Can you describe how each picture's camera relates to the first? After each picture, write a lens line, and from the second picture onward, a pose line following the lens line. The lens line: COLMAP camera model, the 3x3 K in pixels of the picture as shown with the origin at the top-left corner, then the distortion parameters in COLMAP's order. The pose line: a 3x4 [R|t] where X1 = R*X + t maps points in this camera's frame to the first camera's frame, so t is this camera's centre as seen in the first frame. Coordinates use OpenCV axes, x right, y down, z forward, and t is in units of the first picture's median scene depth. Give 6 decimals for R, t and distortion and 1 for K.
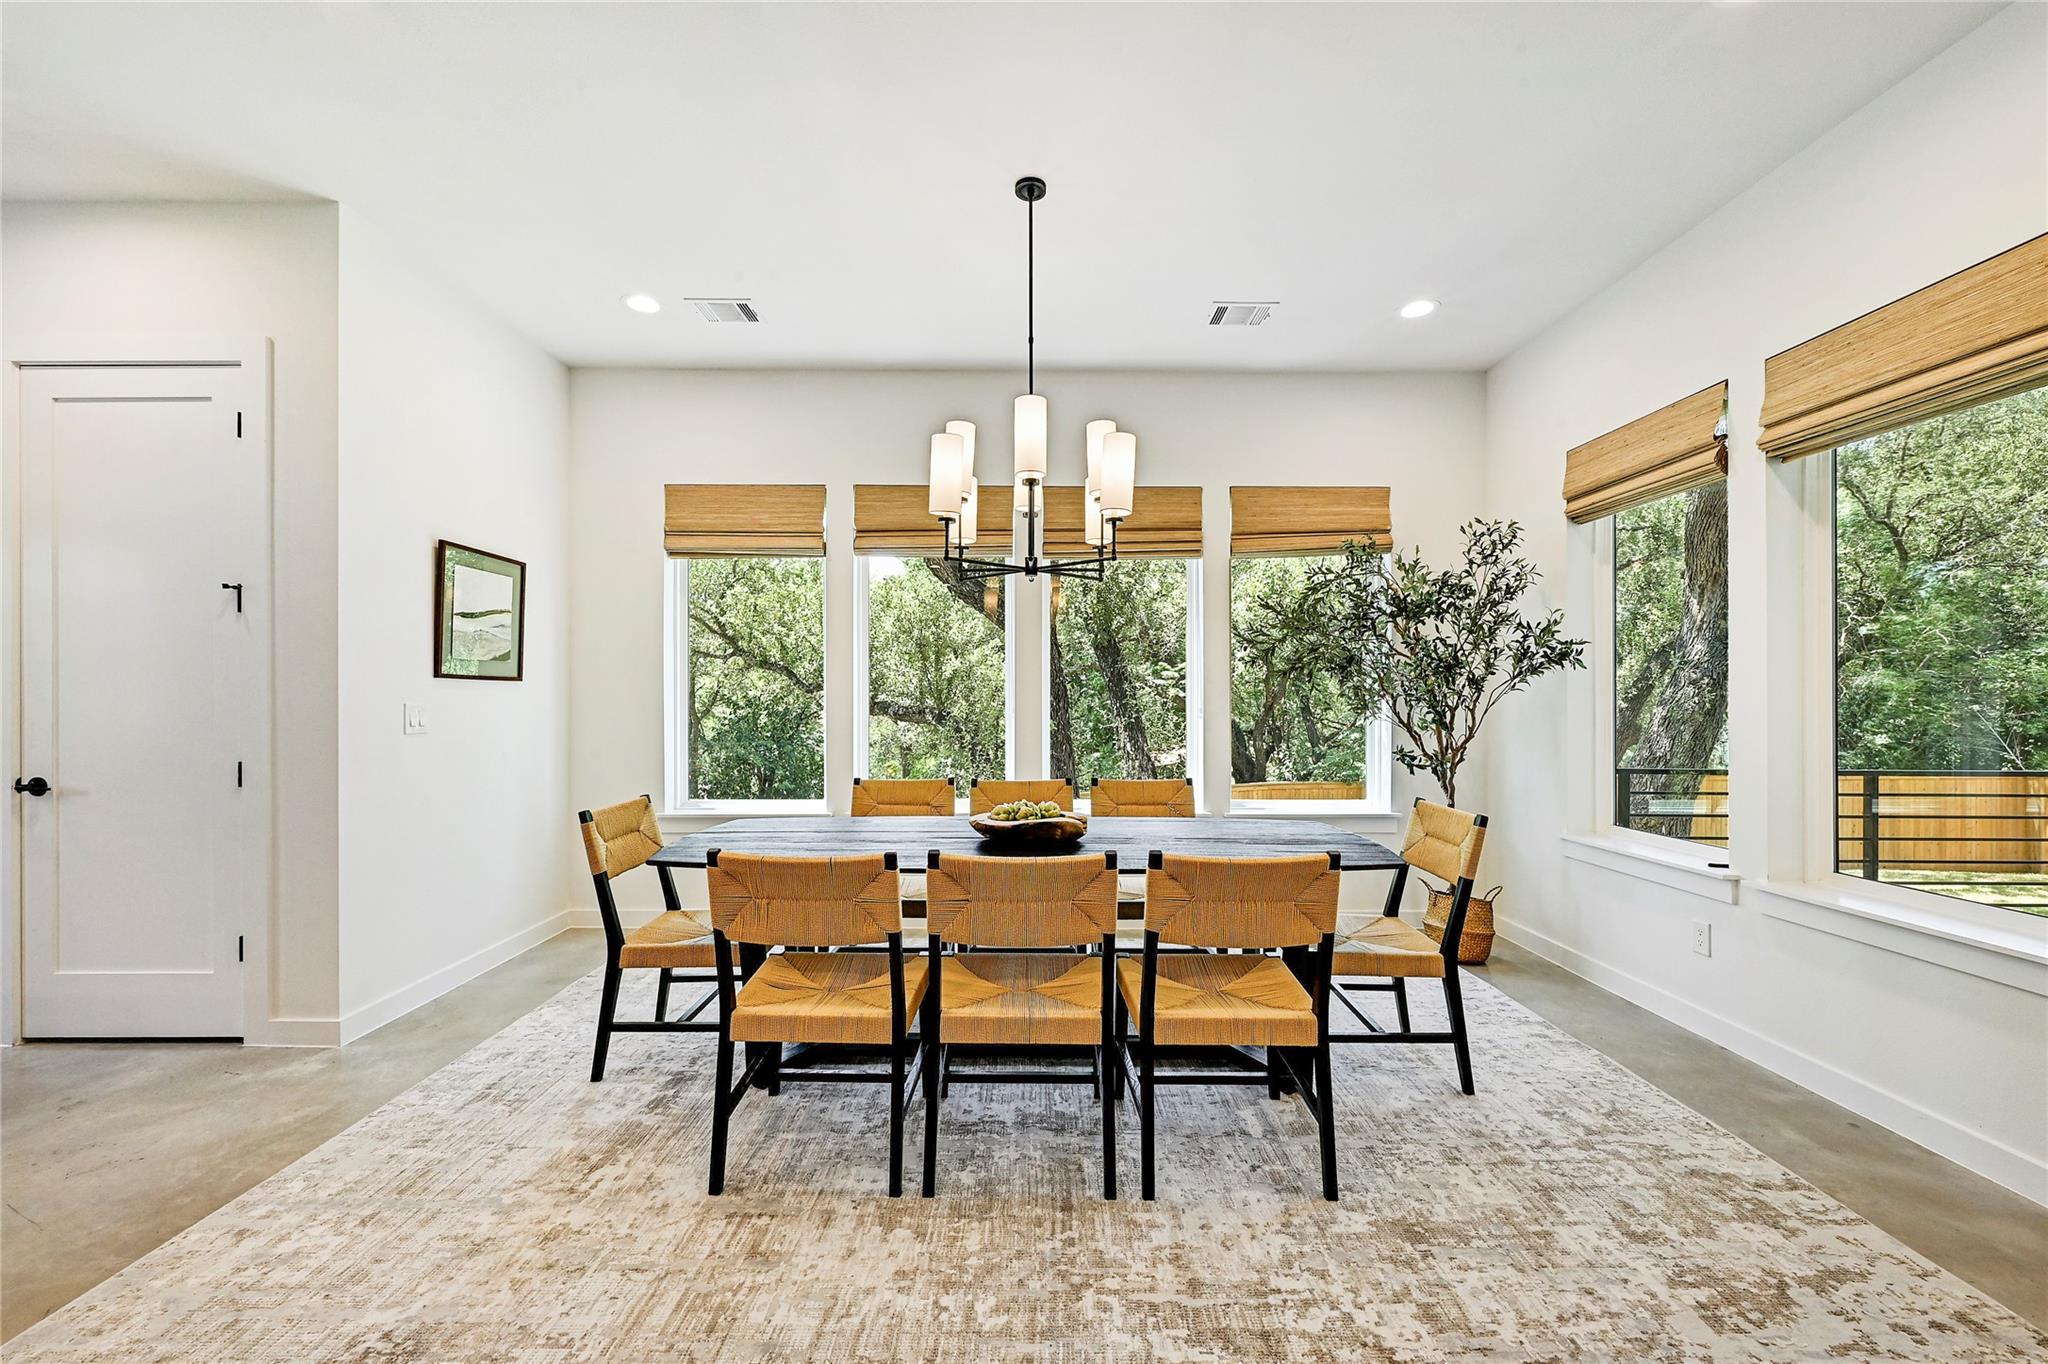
lens RADIAL K [[820.1, 0, 1025.9], [0, 820.1, 699.3], [0, 0, 1]] dist [-0.001597, -0.000664]
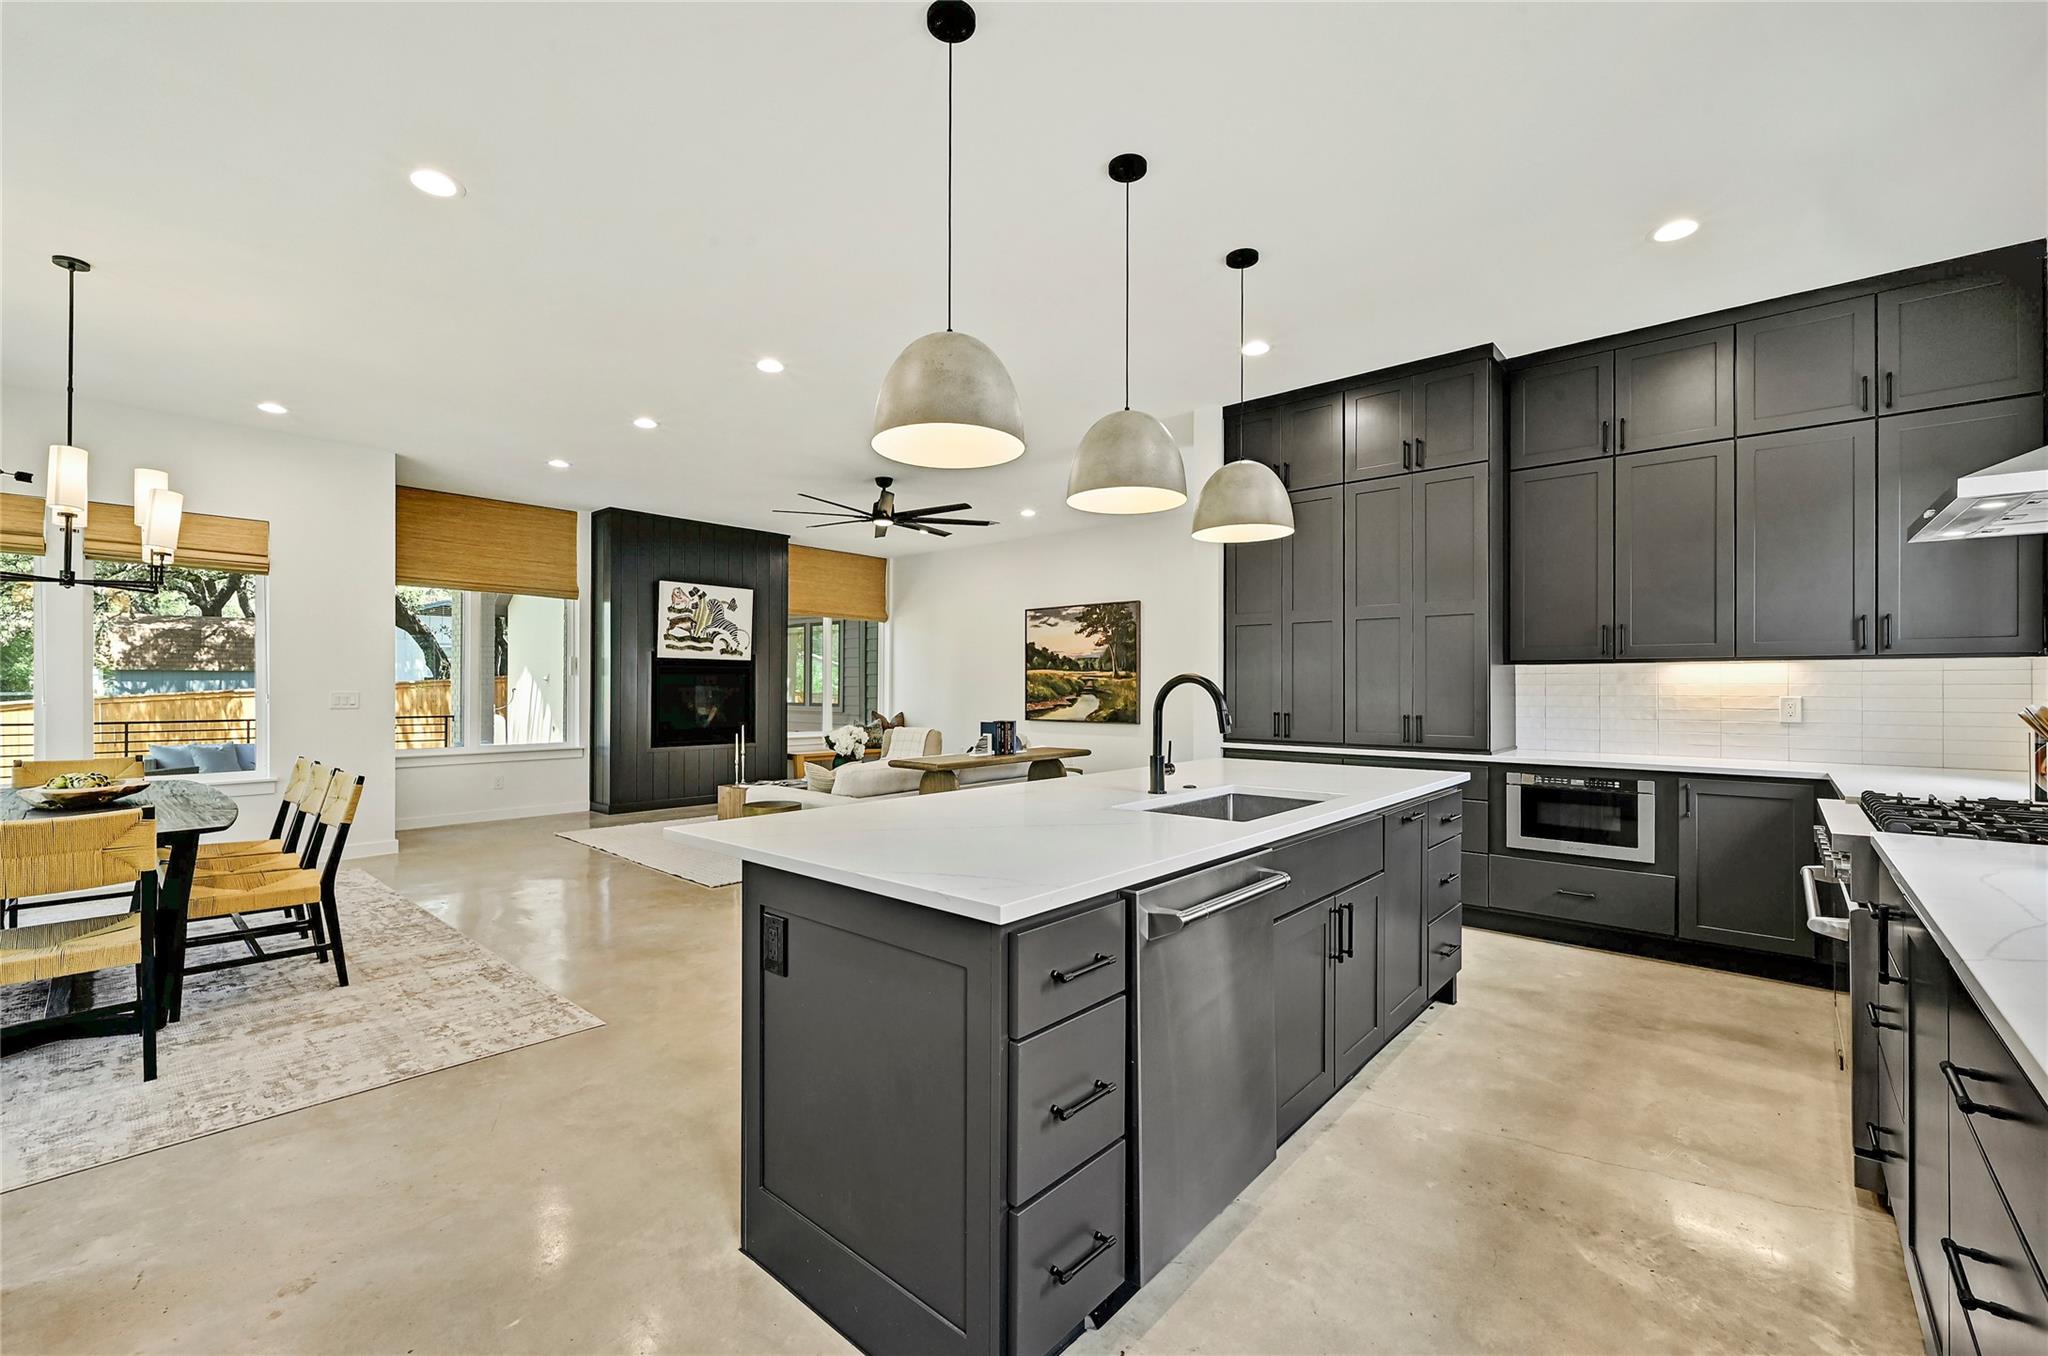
lens RADIAL K [[844.6, 0, 1008.1], [0, 844.6, 681.1], [0, 0, 1]] dist [-0.000492, -0.000149]
pose [[-0.741459, 0.004217, 0.670985, -1.417318], [0.001276, 0.999987, -0.004875, -0.003834], [-0.670997, -0.002758, -0.741455, 0.765831]]
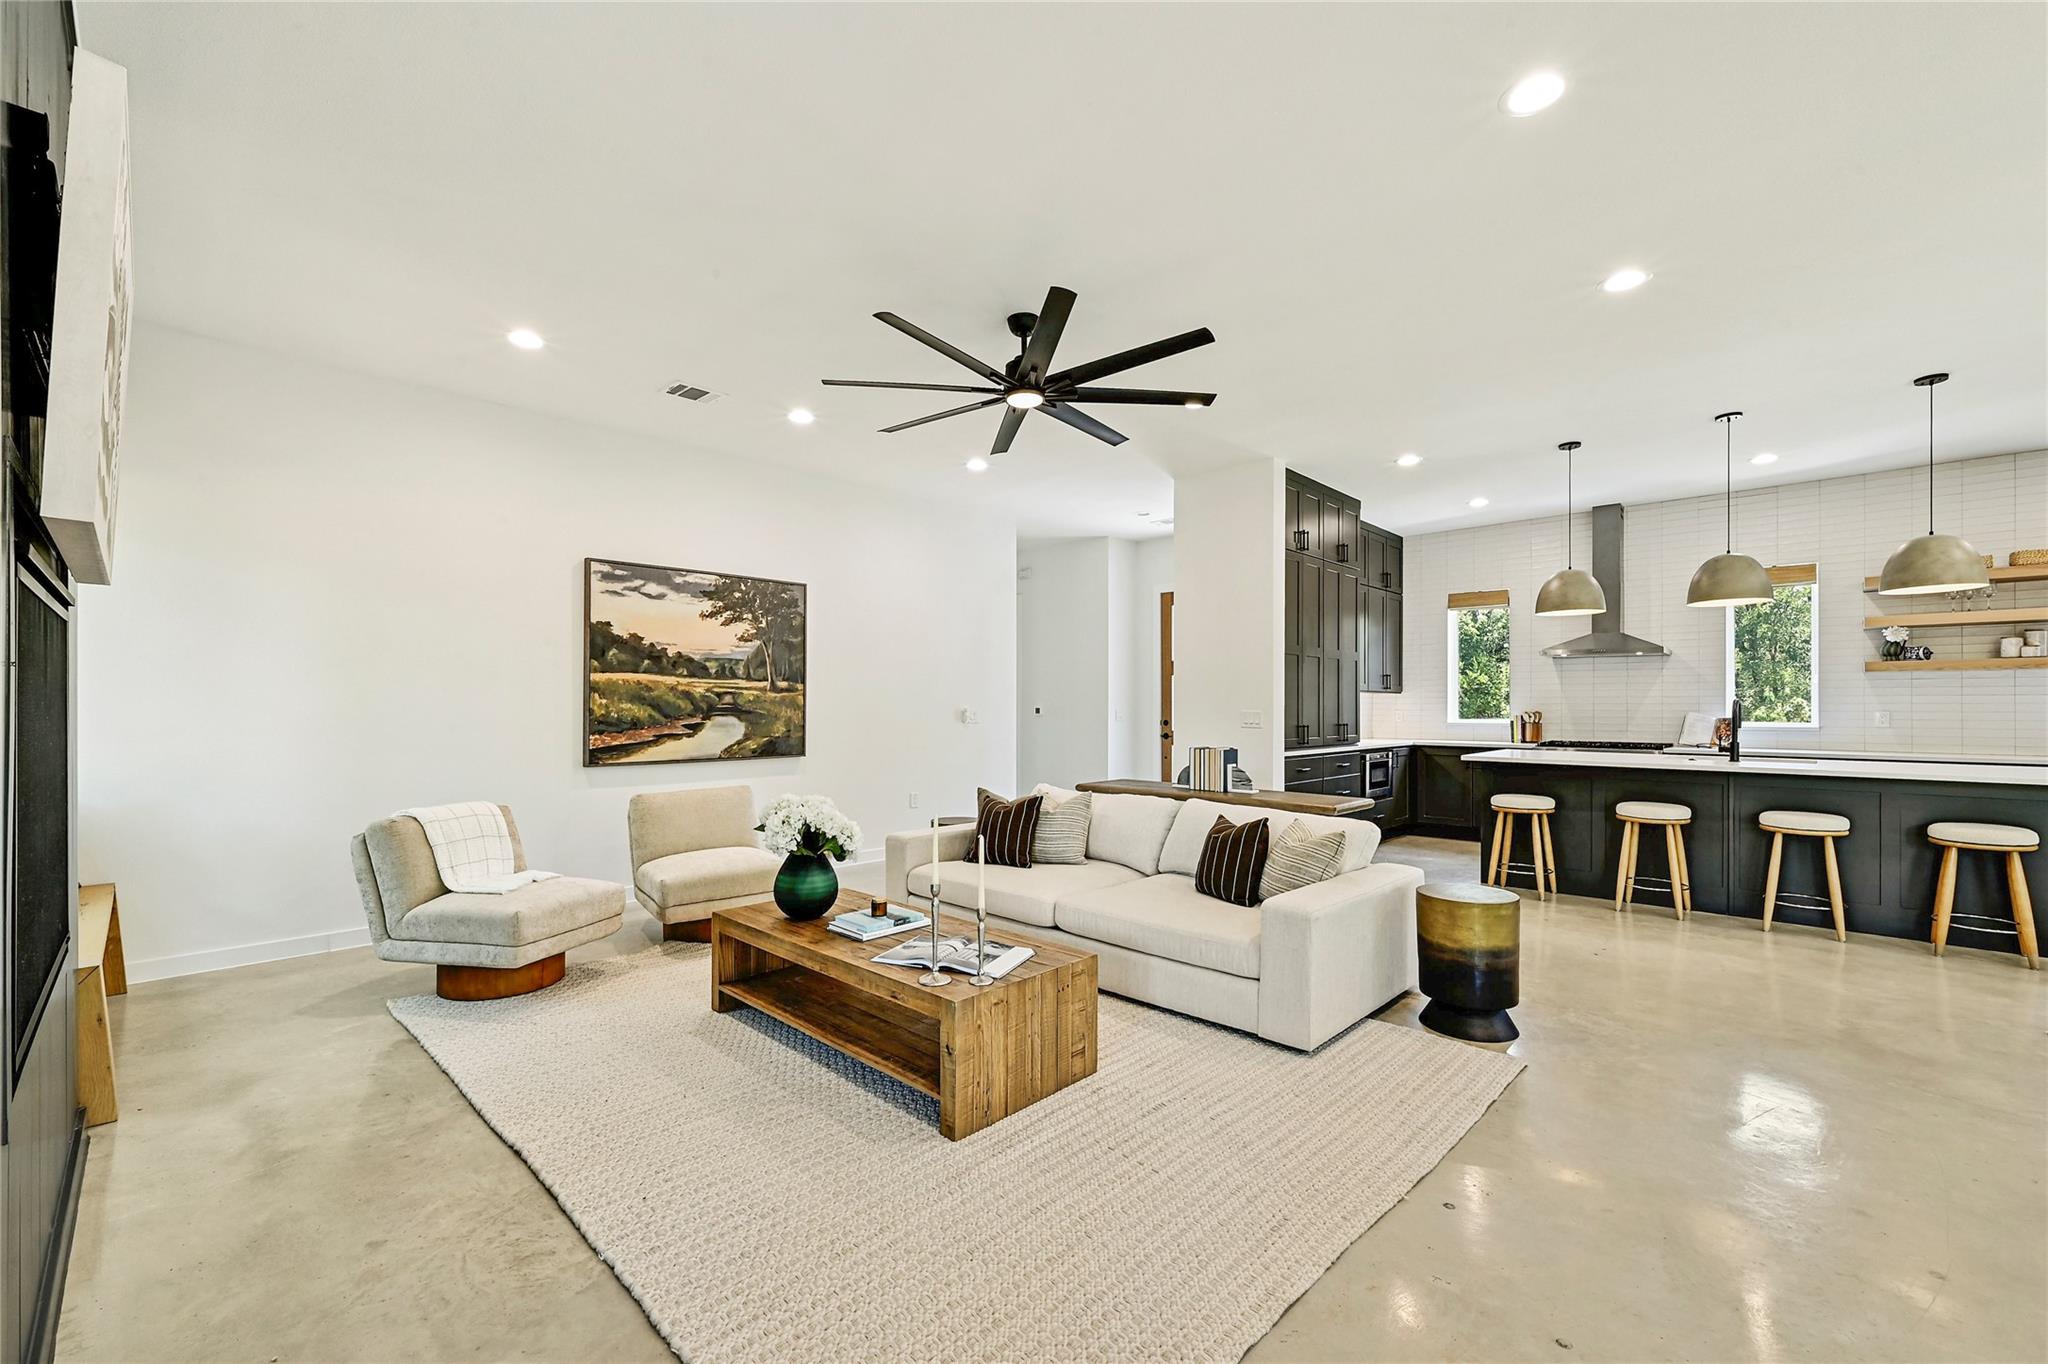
lens RADIAL K [[841.3, 0, 1021.1], [0, 841.3, 700.4], [0, 0, 1]] dist [0.006766, 0.000384]
pose [[-0.695454, -0.004718, -0.718555, 0.846553], [-0.003510, 0.999989, -0.003168, -0.002543], [0.718562, 0.000318, -0.695463, 0.250382]]
